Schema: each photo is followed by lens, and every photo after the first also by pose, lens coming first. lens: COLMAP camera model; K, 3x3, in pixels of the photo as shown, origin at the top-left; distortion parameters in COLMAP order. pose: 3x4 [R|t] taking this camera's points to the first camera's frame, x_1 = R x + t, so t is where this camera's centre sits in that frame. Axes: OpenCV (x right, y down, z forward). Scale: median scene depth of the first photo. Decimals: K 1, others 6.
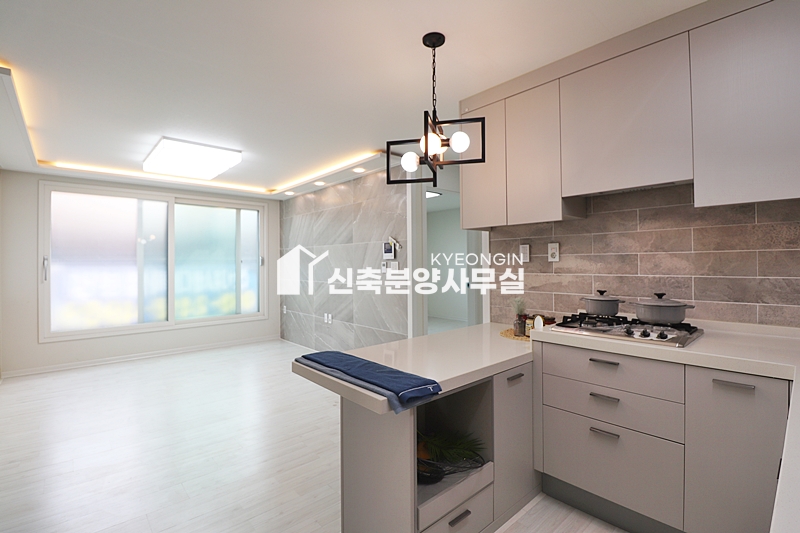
lens RADIAL K [[373.3, 0, 403.4], [0, 373.3, 261.8], [0, 0, 1]] dist [-0.030372, -0.000957]
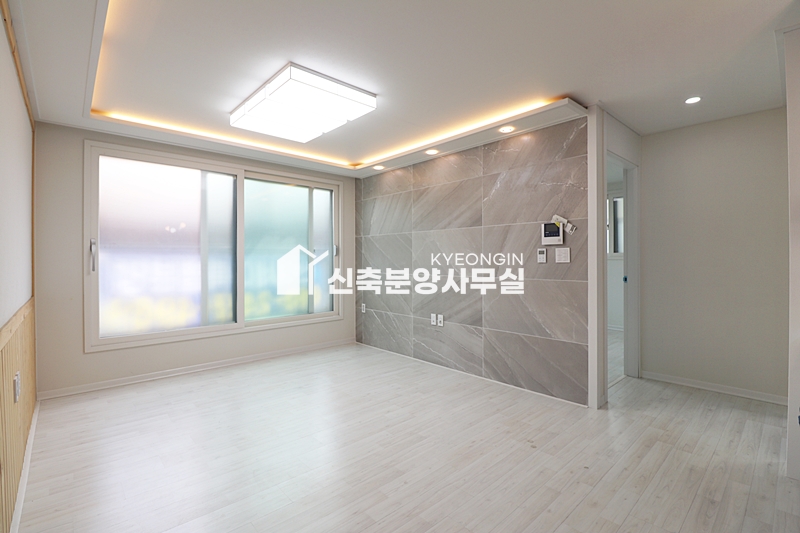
lens RADIAL K [[371.5, 0, 397.4], [0, 371.5, 262.2], [0, 0, 1]] dist [-0.018927, -0.000244]
pose [[0.999956, 0.004140, -0.008402, -0.286129], [-0.004052, 0.999936, 0.010519, 0.018508], [0.008445, -0.010485, 0.999909, 0.194073]]
